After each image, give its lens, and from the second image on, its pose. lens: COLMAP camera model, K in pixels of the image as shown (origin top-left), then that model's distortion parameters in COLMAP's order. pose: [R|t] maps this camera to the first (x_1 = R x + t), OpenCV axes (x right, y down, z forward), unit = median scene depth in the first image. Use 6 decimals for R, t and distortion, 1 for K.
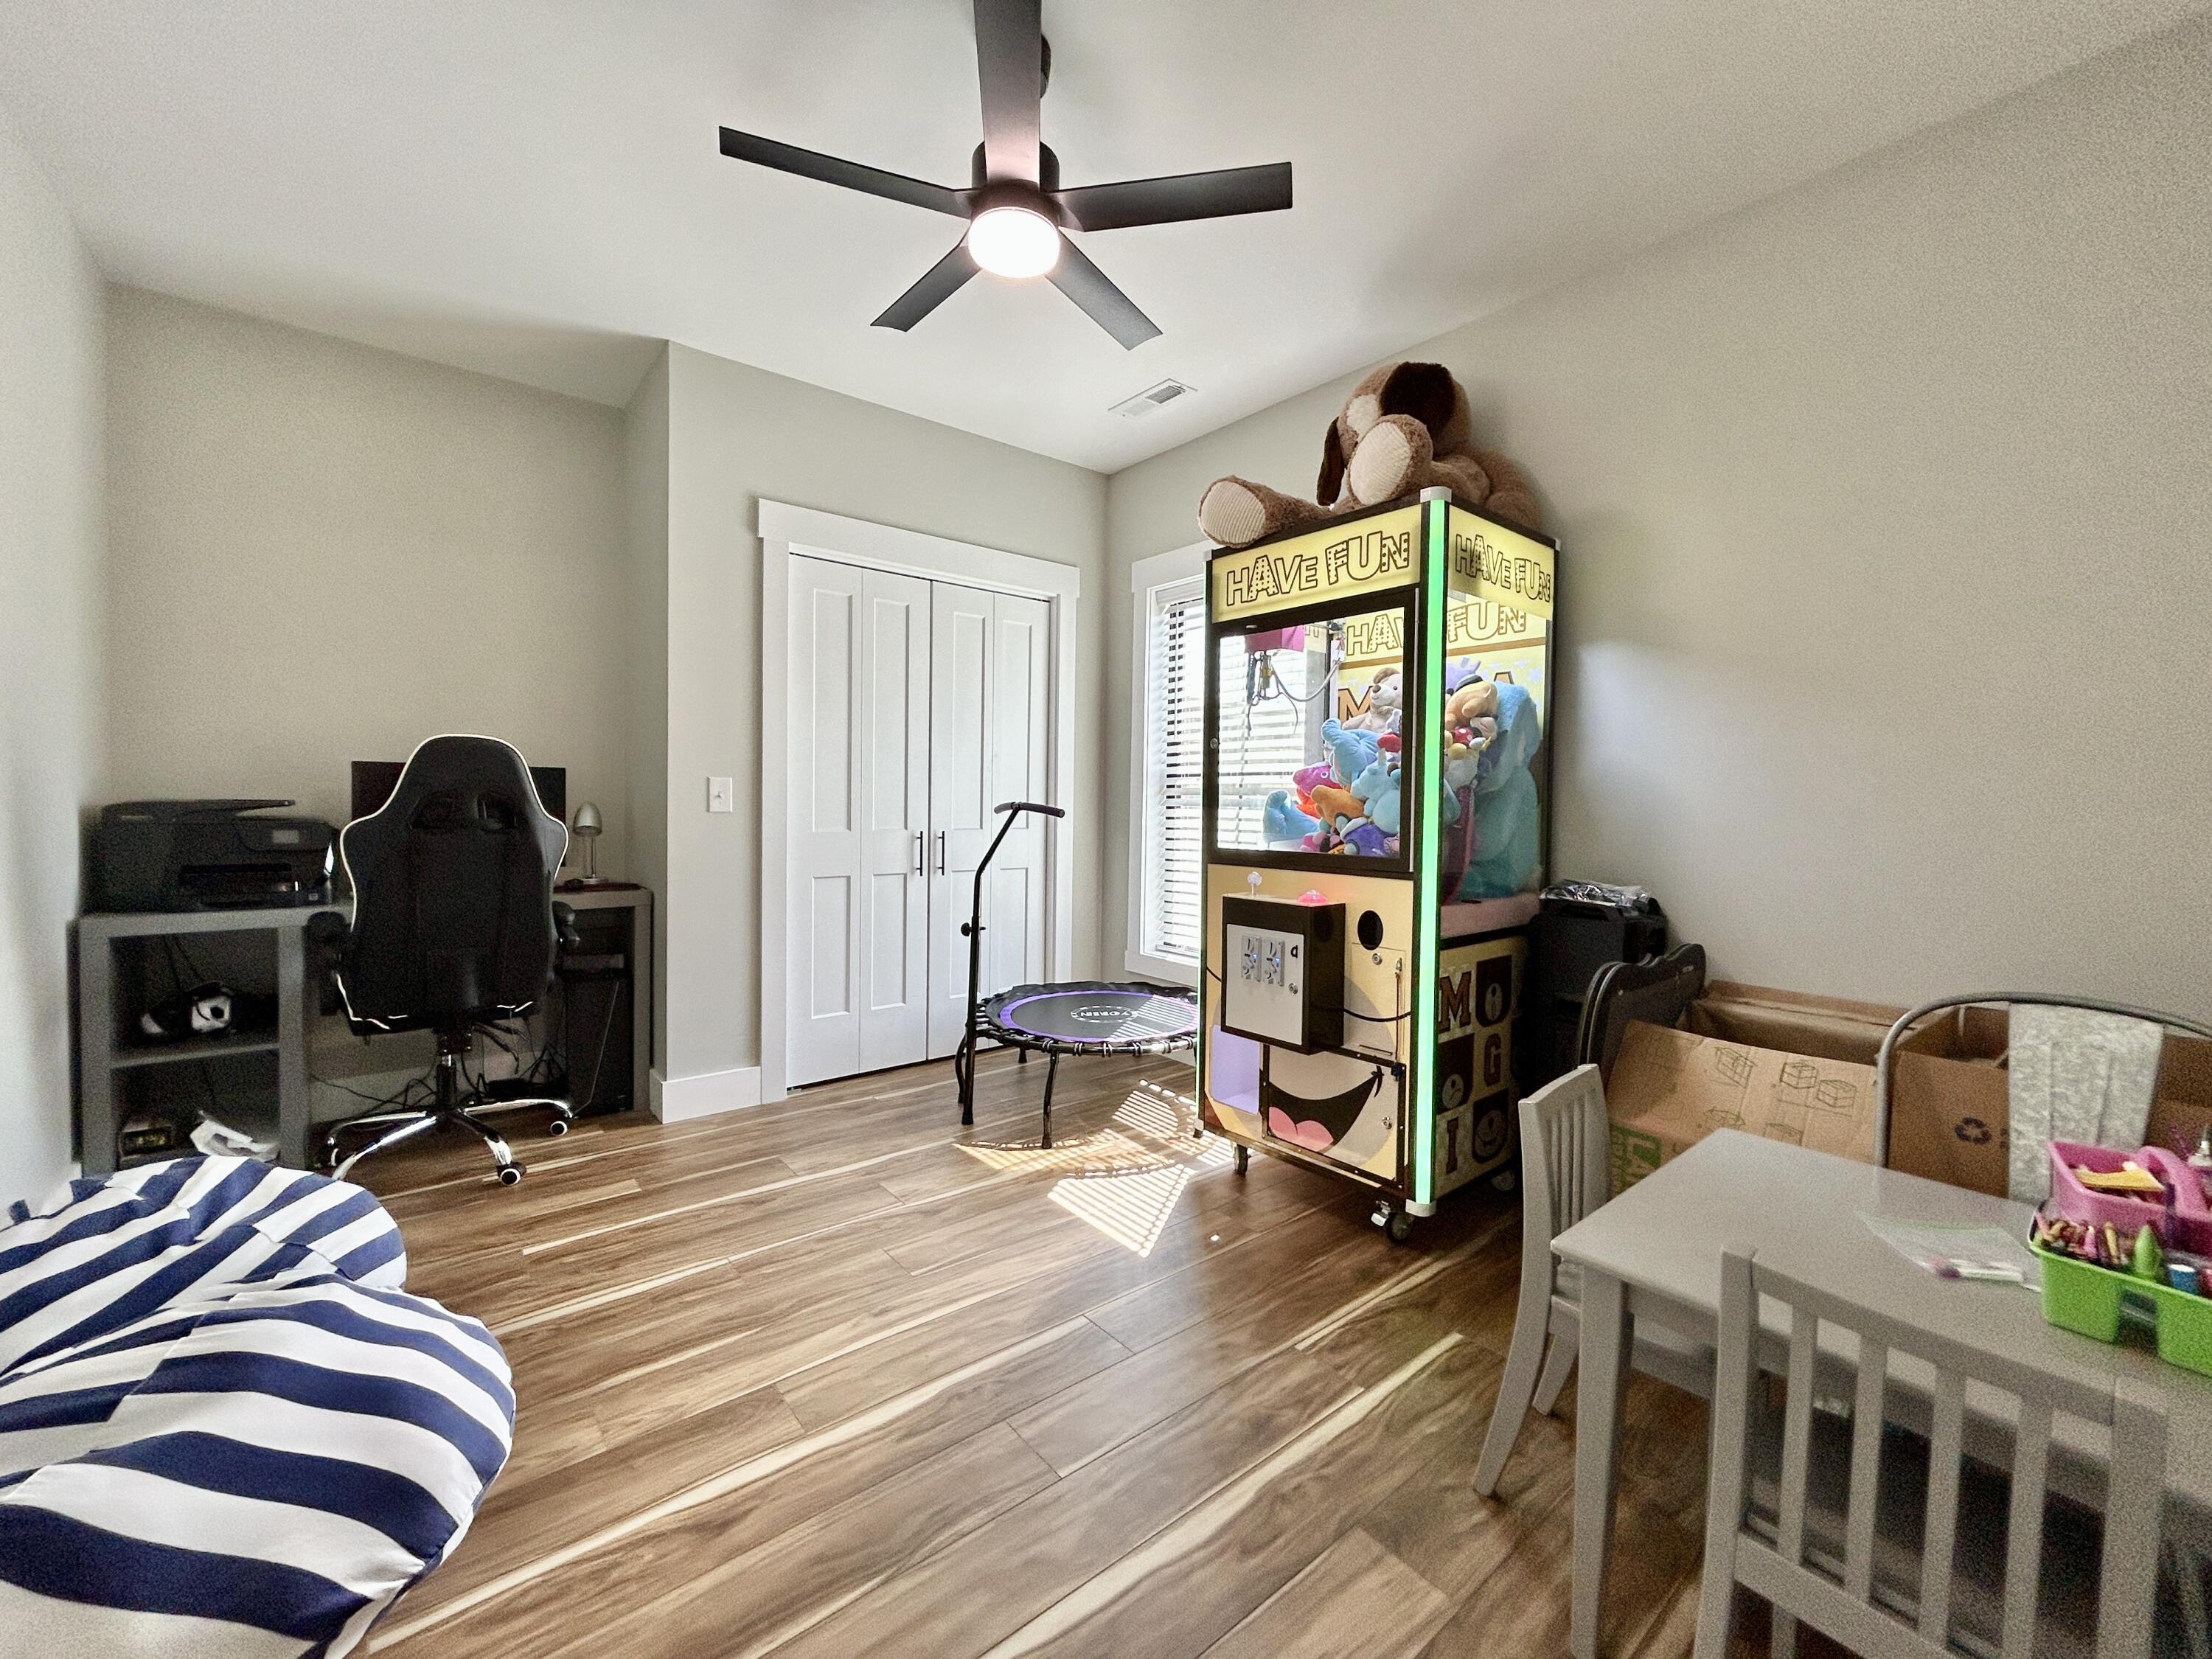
lens RADIAL K [[891.1, 0, 1097.9], [0, 891.1, 830.7], [0, 0, 1]] dist [-0.001868, 0.000507]
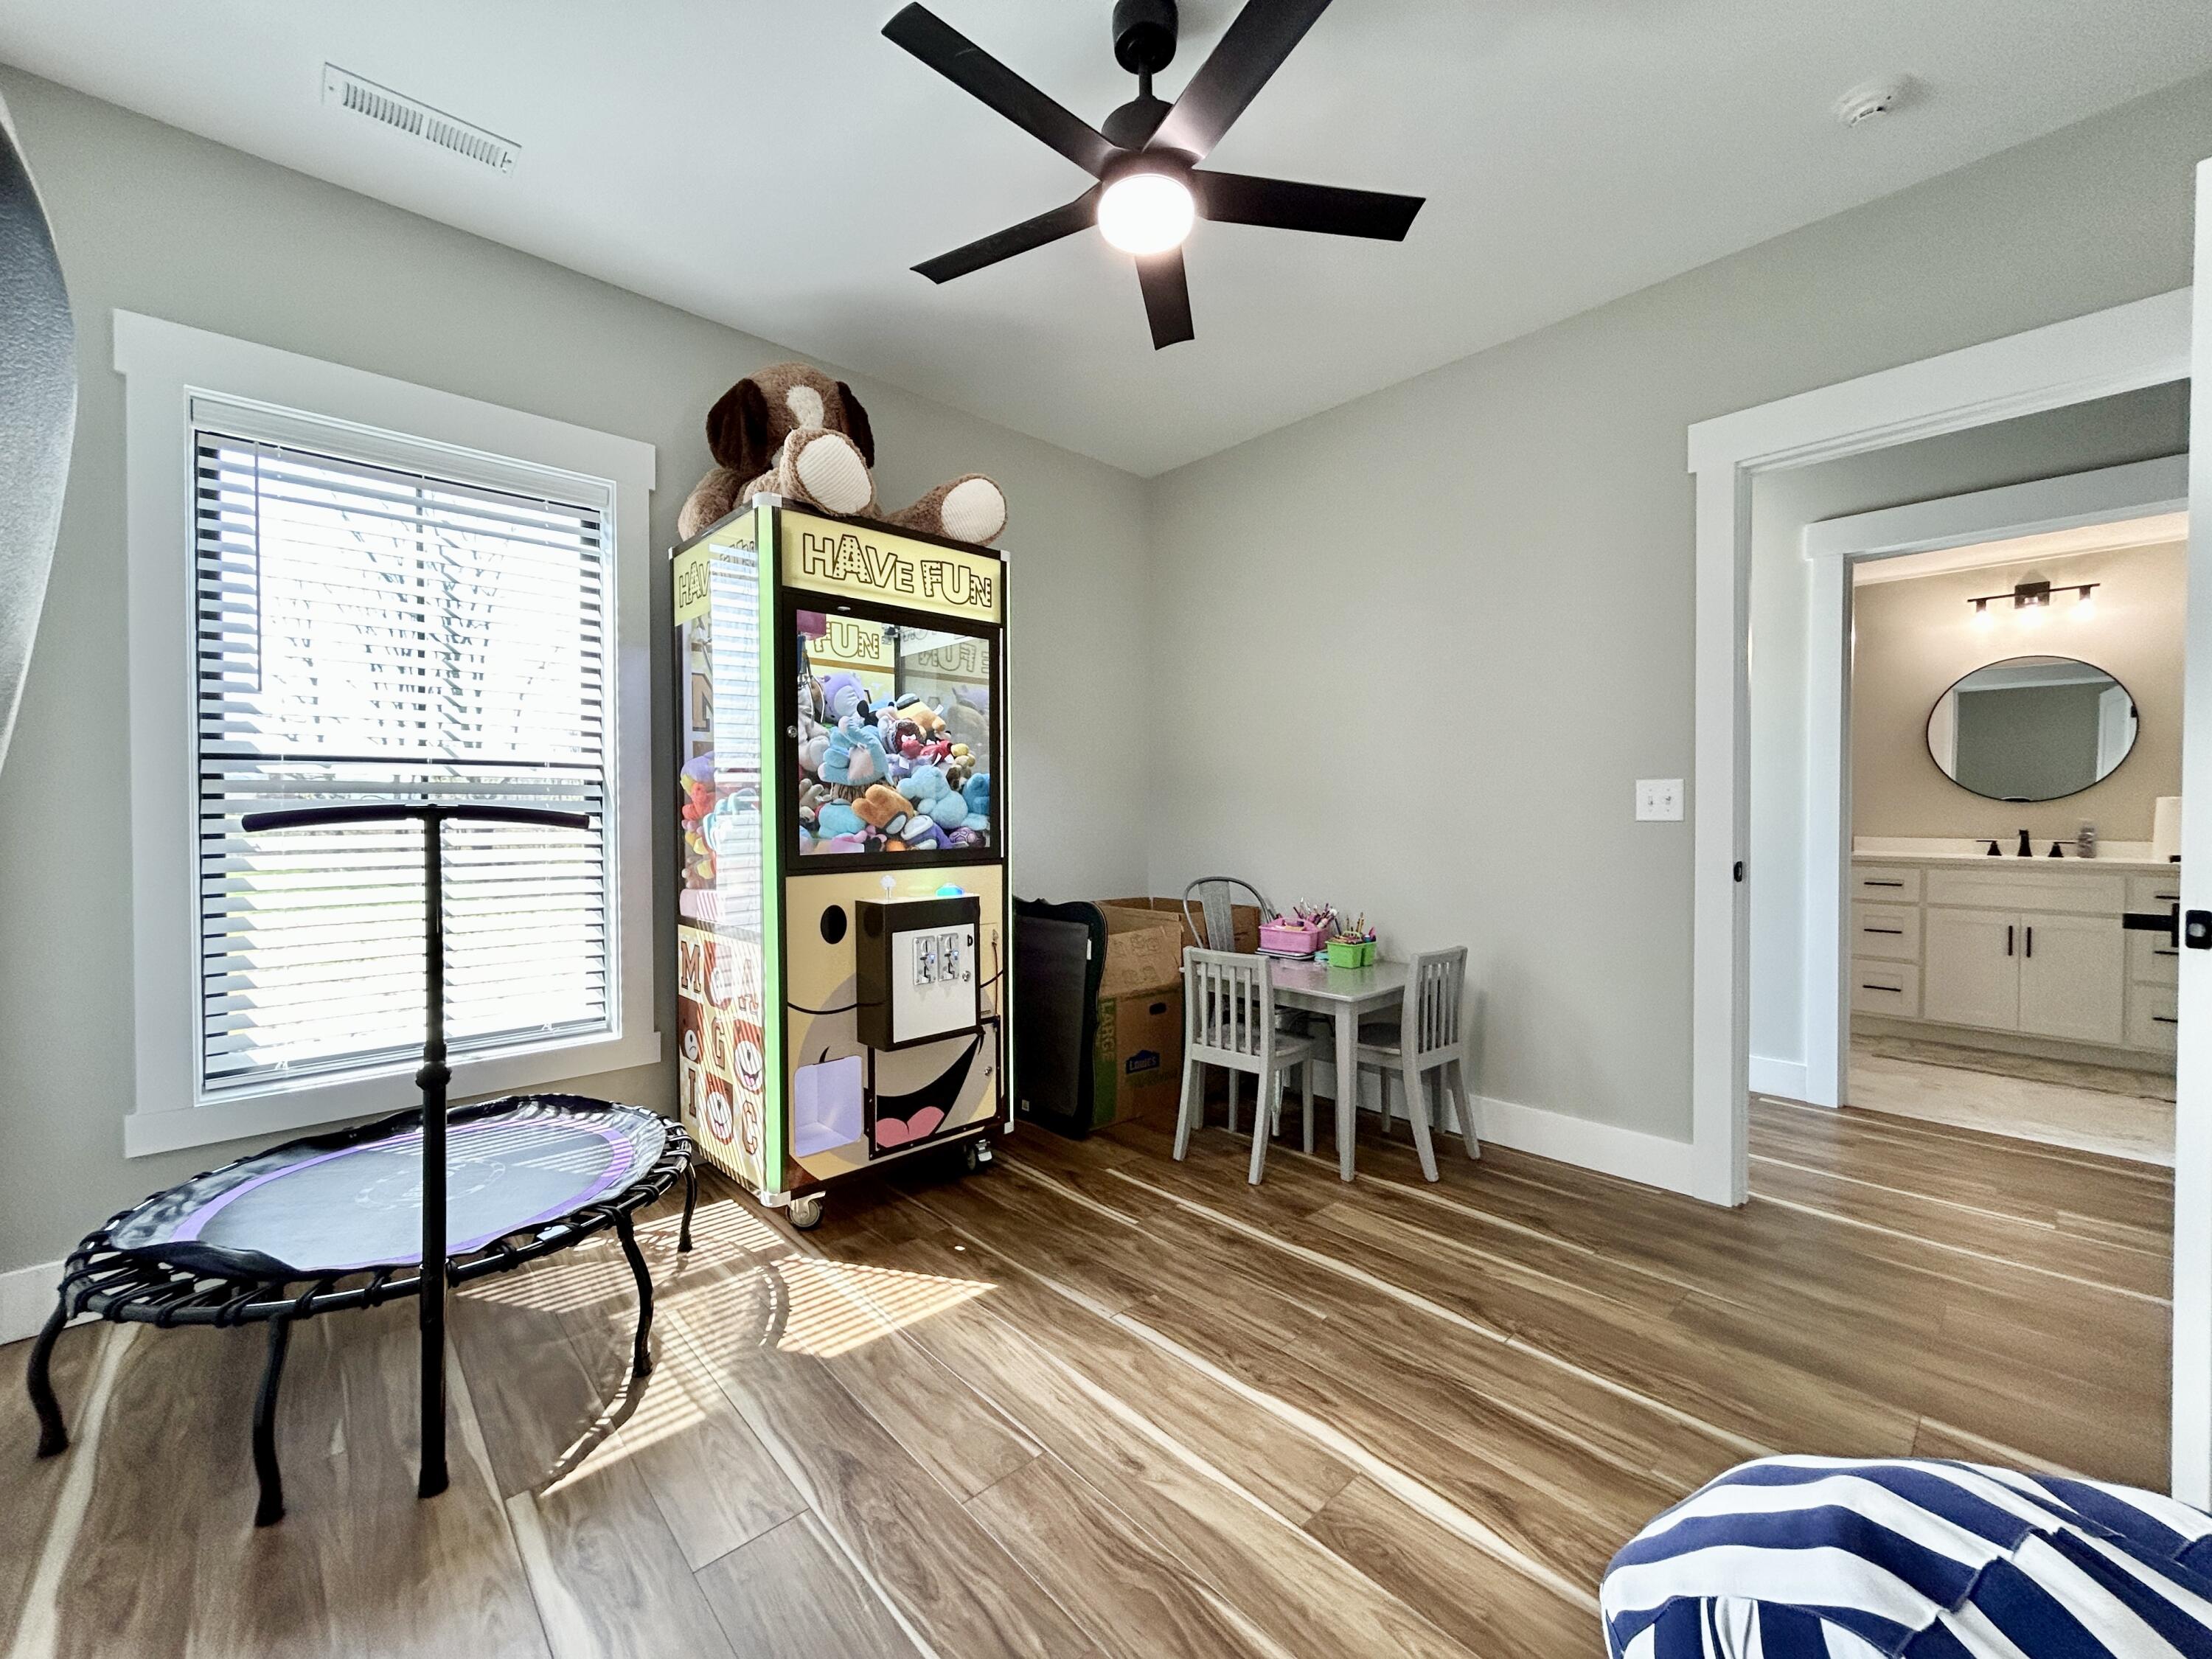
lens RADIAL K [[891.1, 0, 1097.9], [0, 891.1, 824.3], [0, 0, 1]] dist [-0.001868, 0.000507]
pose [[-0.067881, -0.025816, 0.997359, -0.820430], [0.036321, 0.998939, 0.028329, -0.027206], [-0.997032, 0.038148, -0.066871, 0.878127]]
